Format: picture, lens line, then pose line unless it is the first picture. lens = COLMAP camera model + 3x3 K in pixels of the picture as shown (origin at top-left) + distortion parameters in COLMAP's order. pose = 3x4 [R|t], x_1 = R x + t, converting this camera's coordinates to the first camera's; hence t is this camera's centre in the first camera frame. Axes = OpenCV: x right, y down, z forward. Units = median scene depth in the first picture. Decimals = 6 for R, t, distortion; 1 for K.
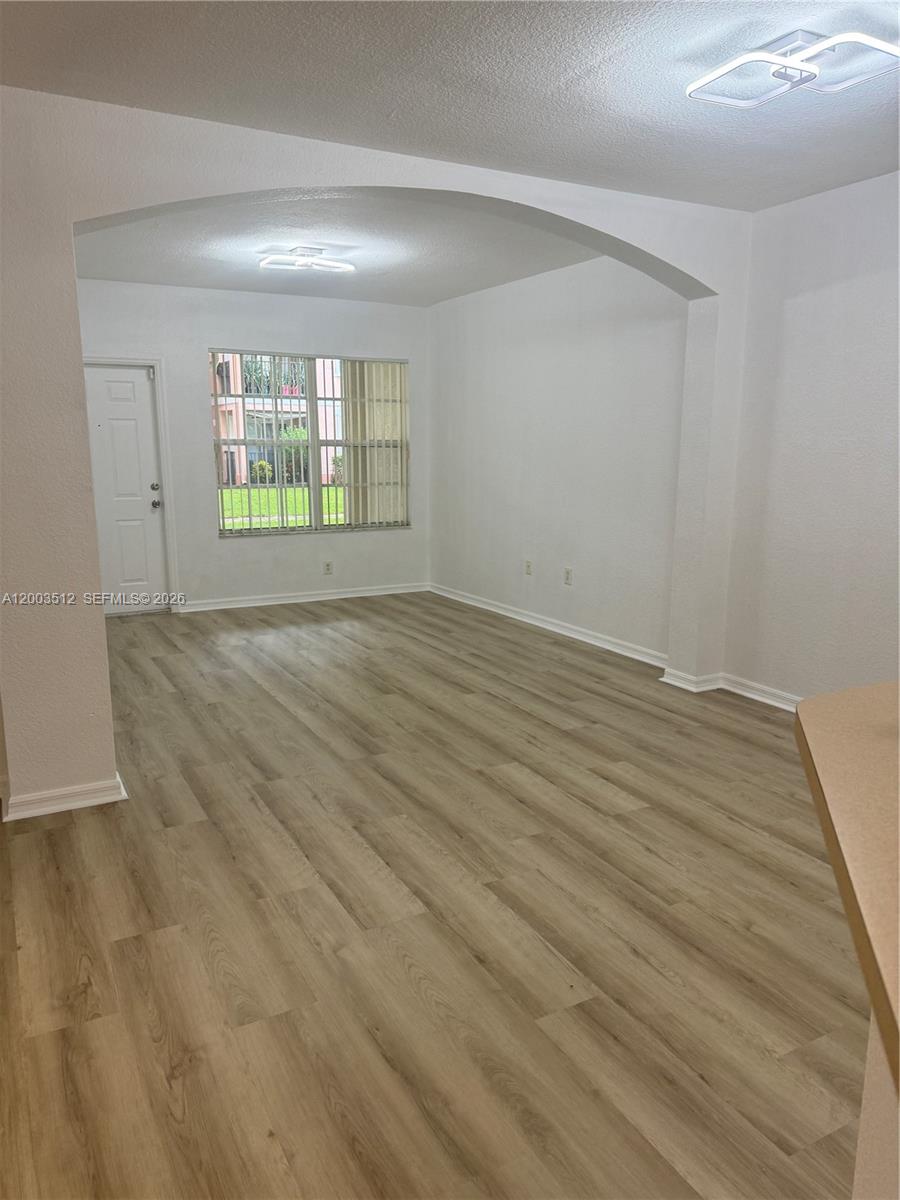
lens RADIAL K [[841.1, 0, 450.0], [0, 841.1, 600.0], [0, 0, 1]] dist [0.107962, -0.167713]
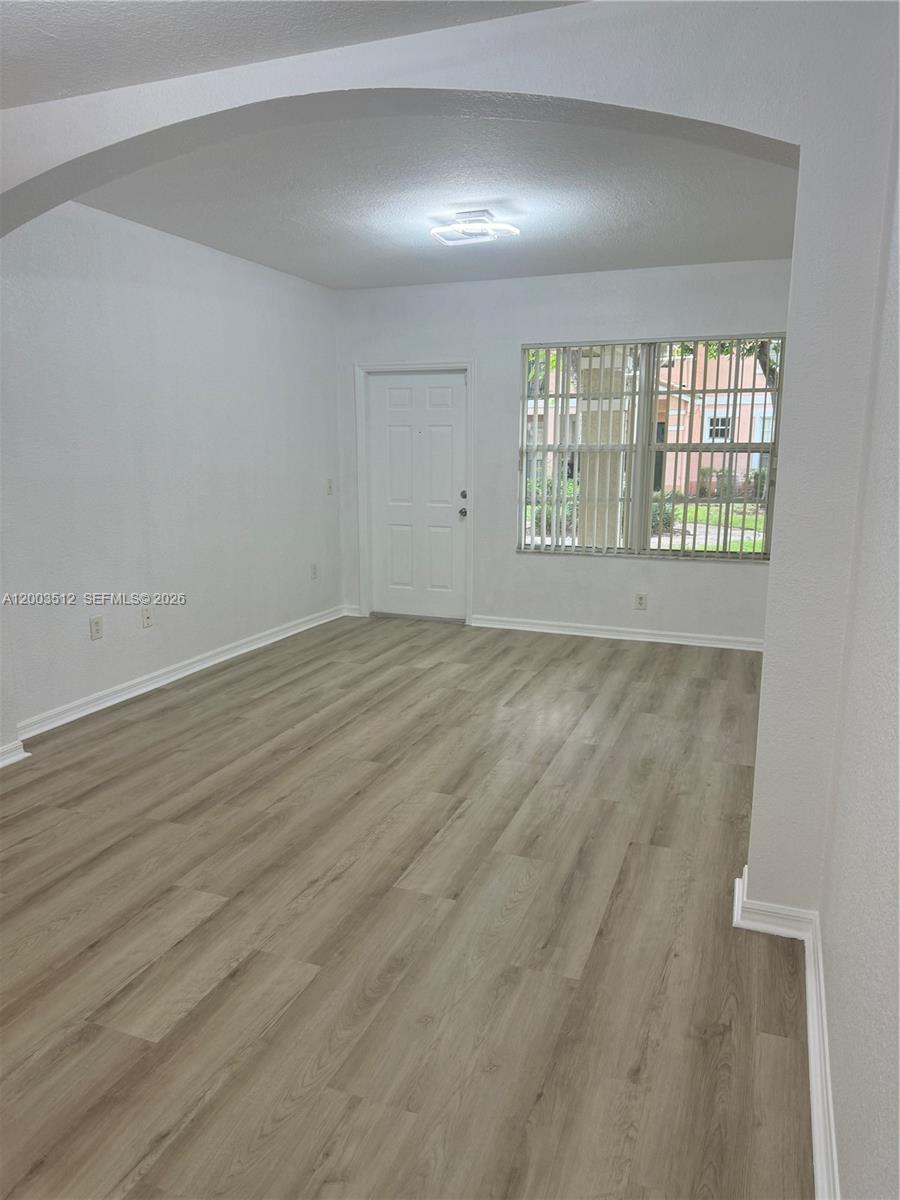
lens RADIAL K [[841.1, 0, 450.0], [0, 841.1, 600.0], [0, 0, 1]] dist [0.107962, -0.167713]
pose [[0.654296, 0.145115, -0.742184, 0.542489], [-0.148440, 0.986969, 0.062115, -0.099954], [0.741527, 0.069528, 0.667311, 0.496813]]
